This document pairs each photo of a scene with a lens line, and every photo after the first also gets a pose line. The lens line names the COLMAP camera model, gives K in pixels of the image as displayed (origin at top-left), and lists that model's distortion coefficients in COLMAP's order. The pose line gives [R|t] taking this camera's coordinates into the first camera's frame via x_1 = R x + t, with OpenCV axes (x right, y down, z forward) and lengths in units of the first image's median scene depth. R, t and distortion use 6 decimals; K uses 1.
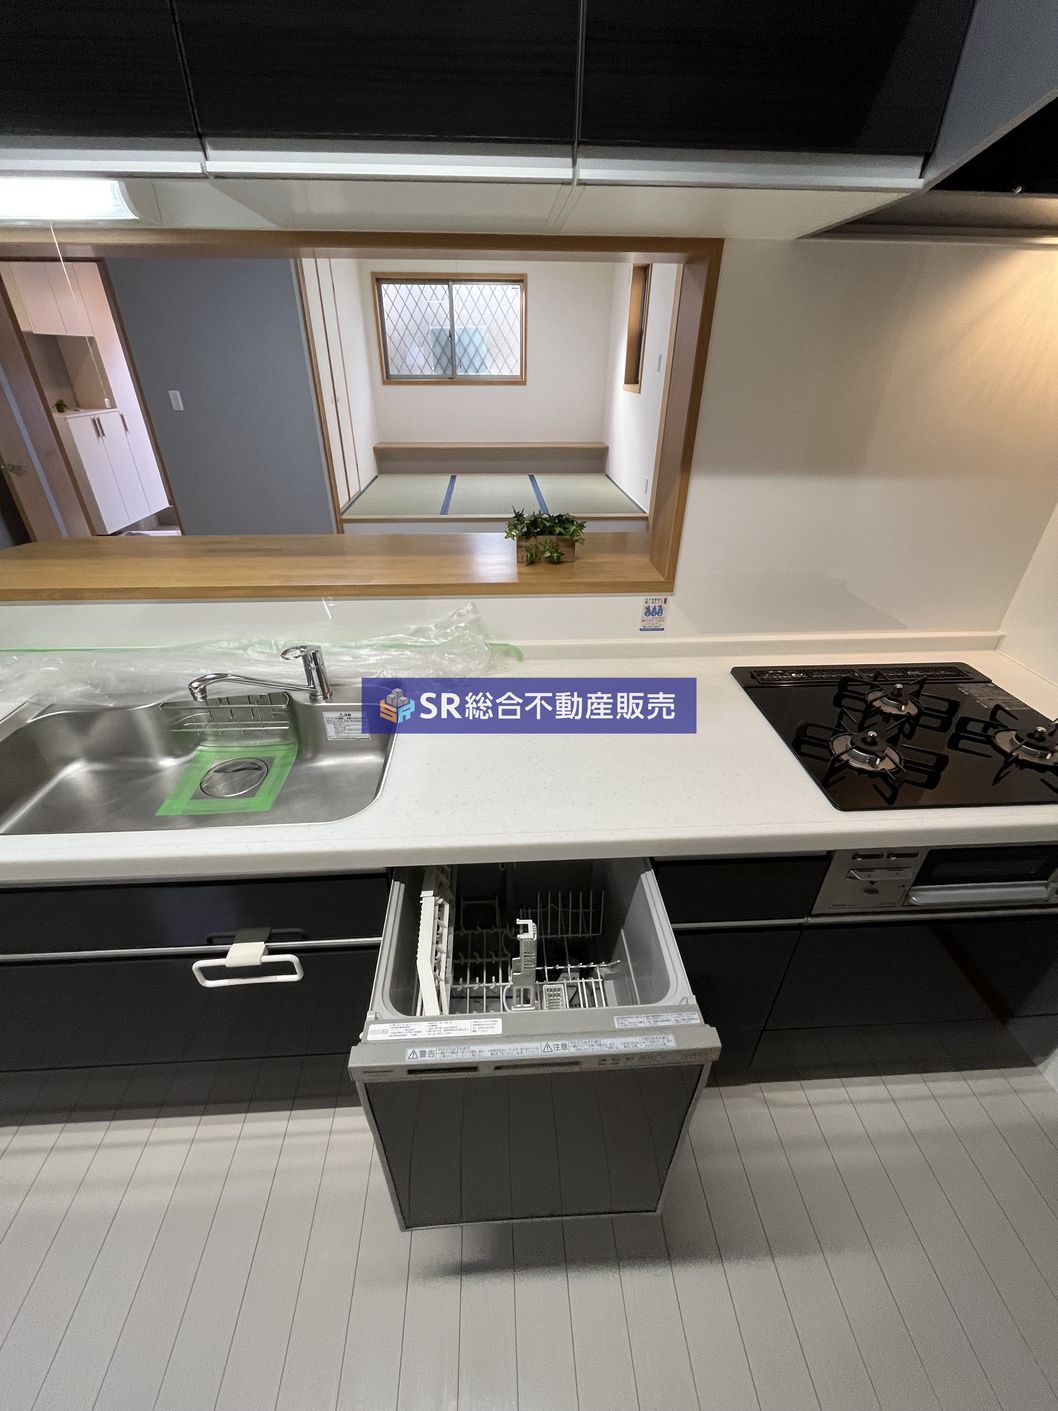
lens RADIAL K [[572.8, 0, 524.9], [0, 572.8, 702.4], [0, 0, 1]] dist [-0.002305, -0.000061]
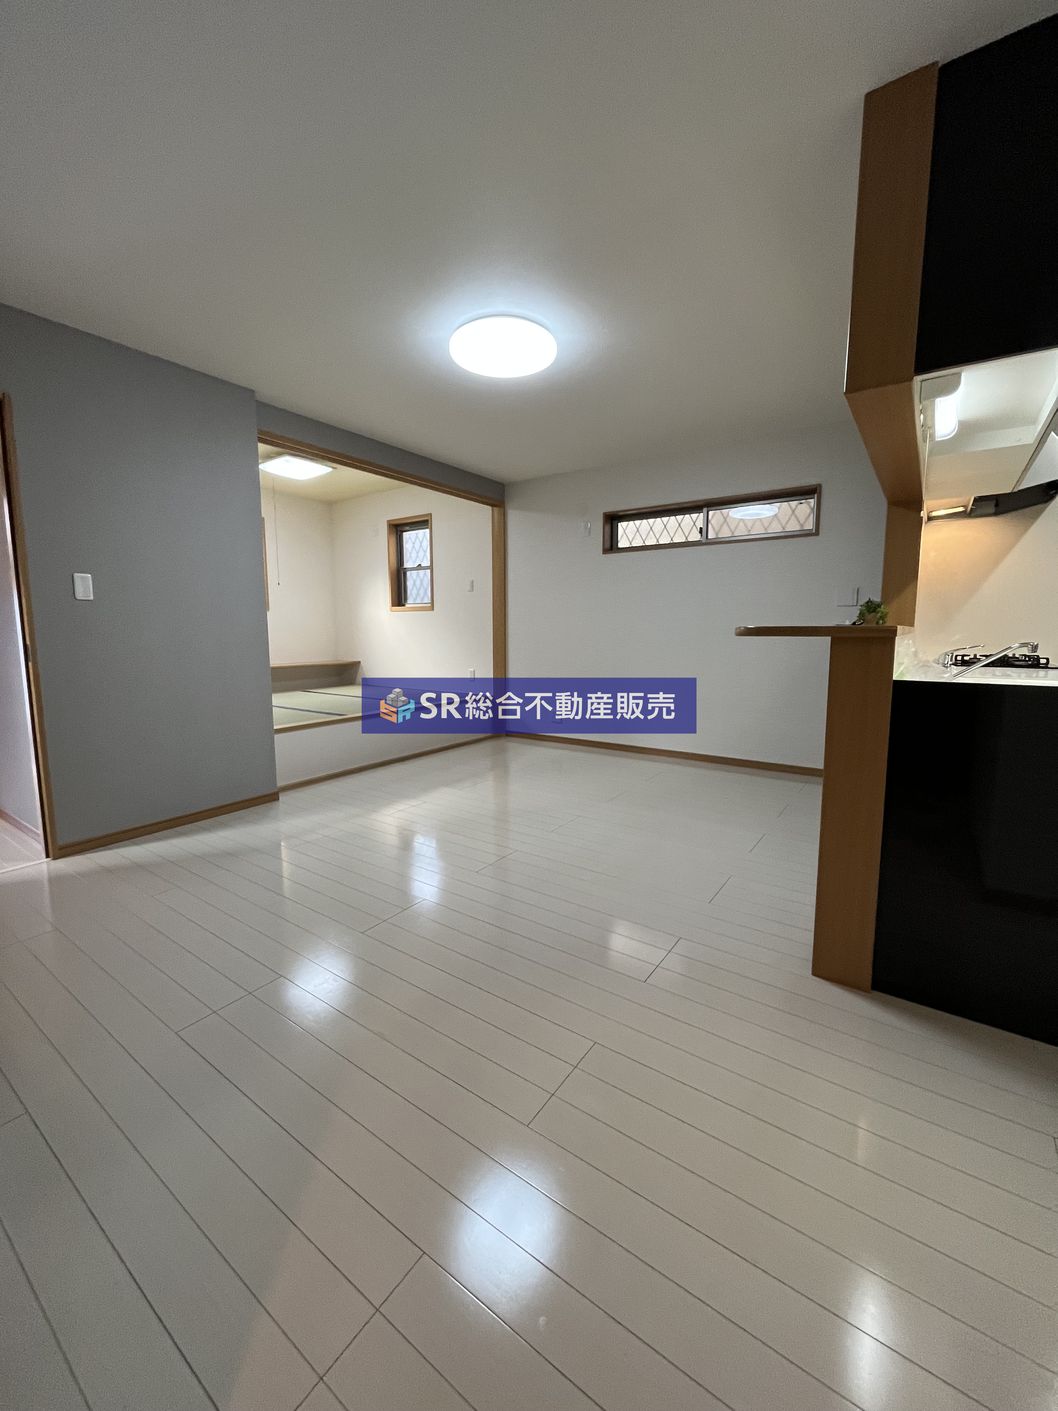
lens RADIAL K [[570.2, 0, 522.4], [0, 570.2, 697.8], [0, 0, 1]] dist [-0.004109, 0.000404]
pose [[0.626398, -0.099184, 0.773168, -0.507161], [0.404859, 0.888994, -0.213962, -0.030843], [-0.666119, 0.447049, 0.597019, 0.186399]]
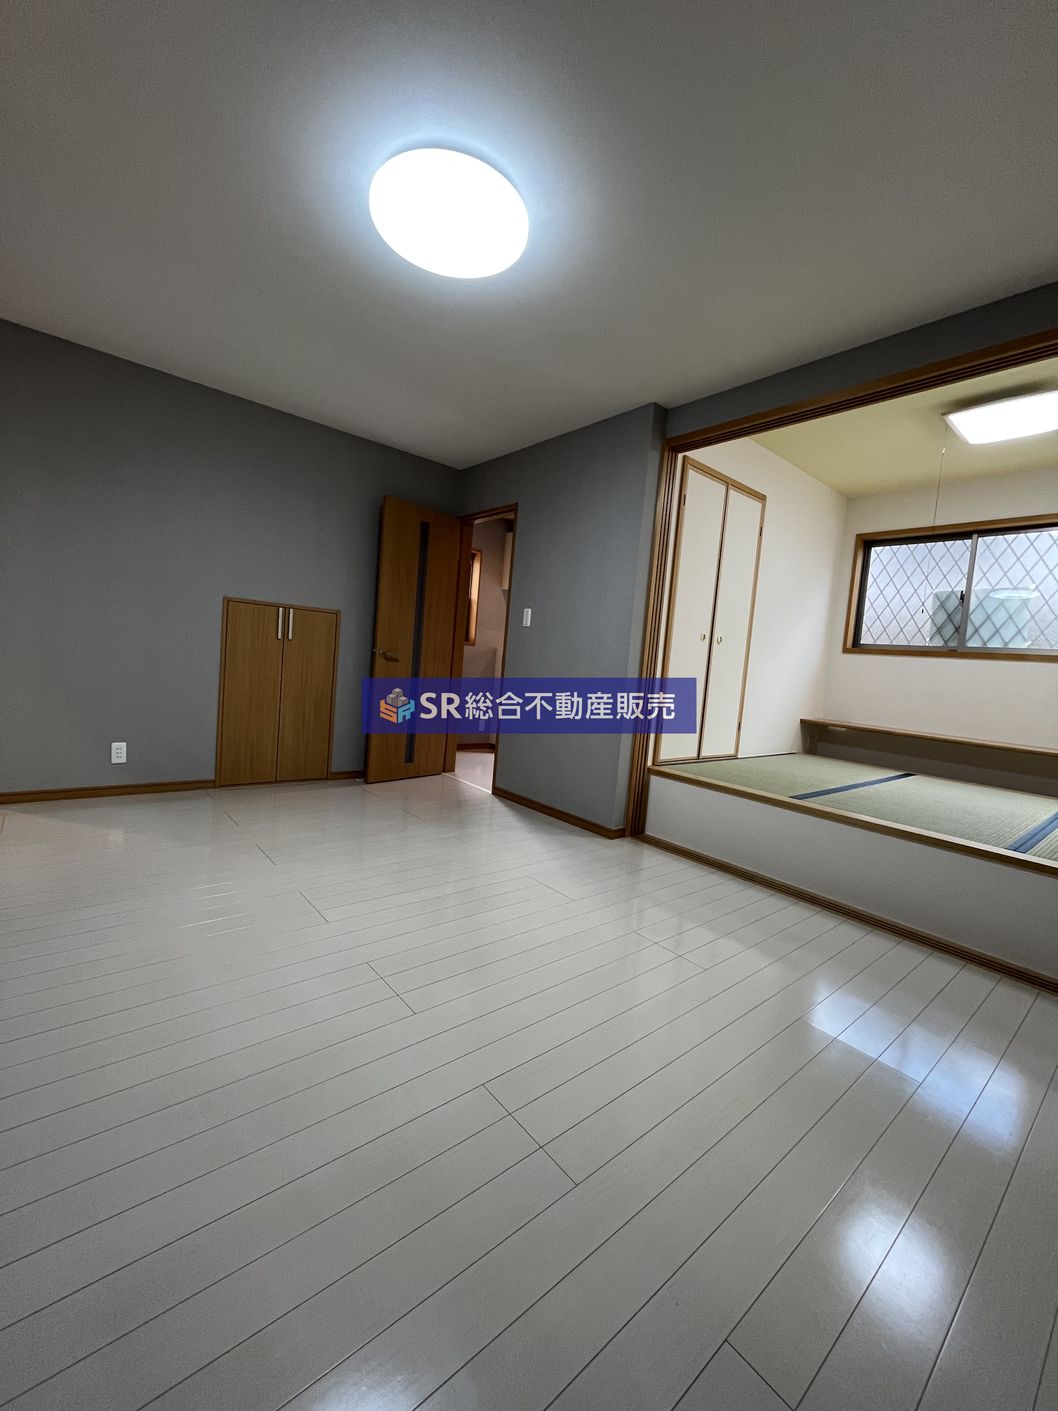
lens RADIAL K [[570.2, 0, 522.4], [0, 570.2, 697.8], [0, 0, 1]] dist [-0.004109, 0.000404]
pose [[0.594161, 0.099385, -0.798182, 0.118200], [-0.478799, 0.841074, -0.251688, -0.098432], [0.646316, 0.531712, 0.547319, 0.324783]]
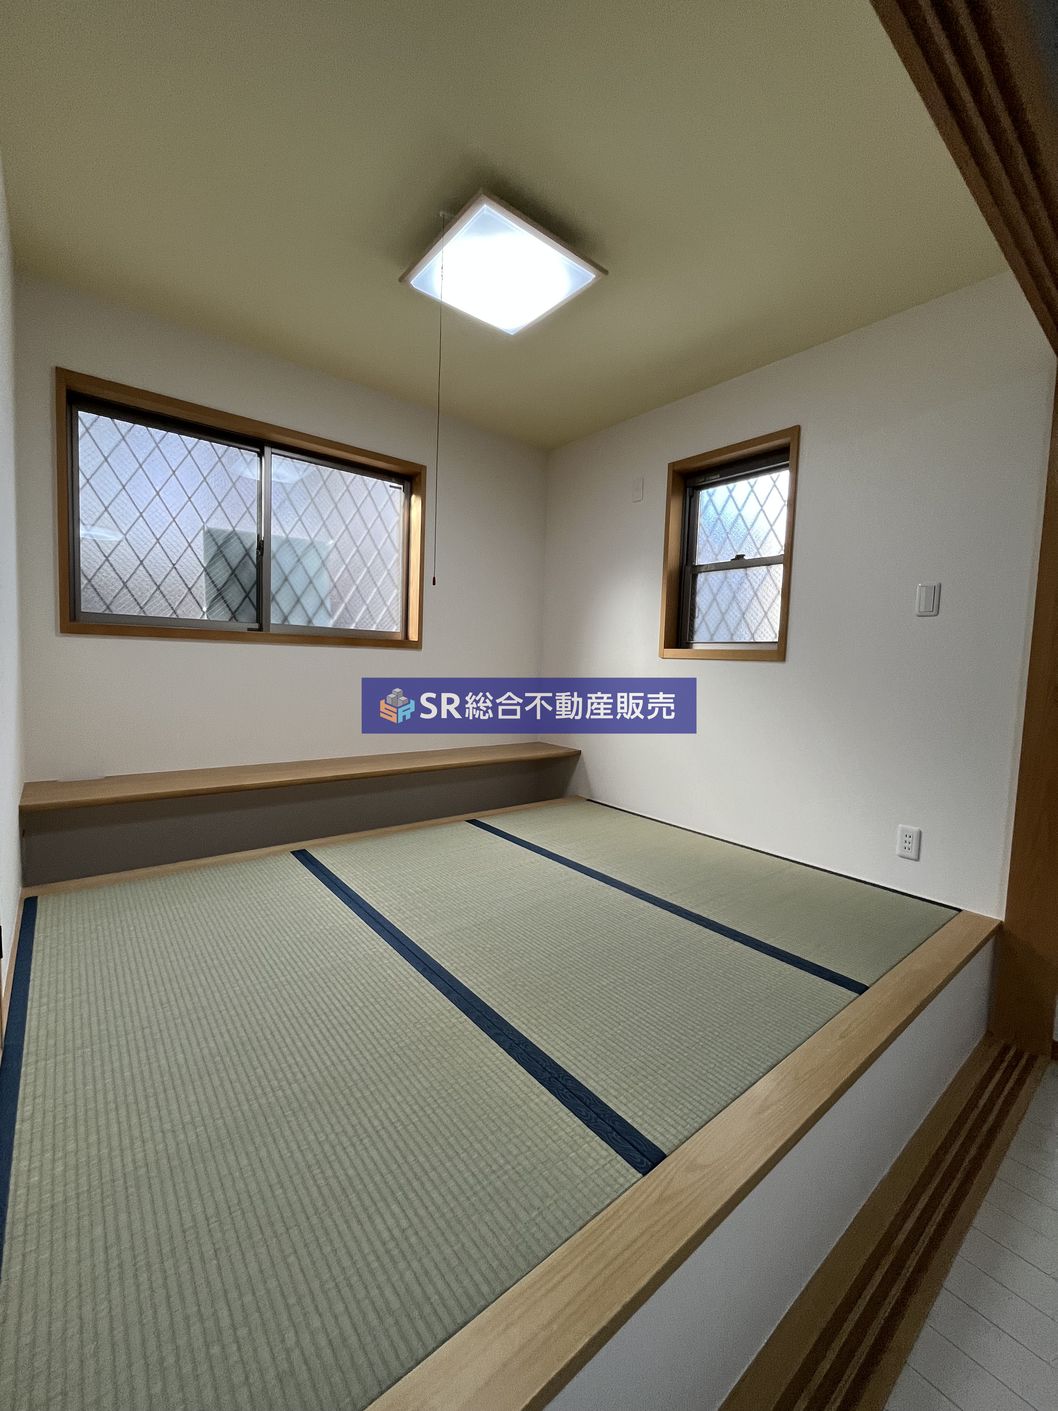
lens RADIAL K [[570.2, 0, 522.4], [0, 570.2, 697.8], [0, 0, 1]] dist [-0.004109, 0.000404]
pose [[0.812833, -0.015444, 0.582291, -0.221745], [0.269667, 0.896050, -0.352668, -0.316734], [-0.516315, 0.443685, 0.732504, 0.611174]]
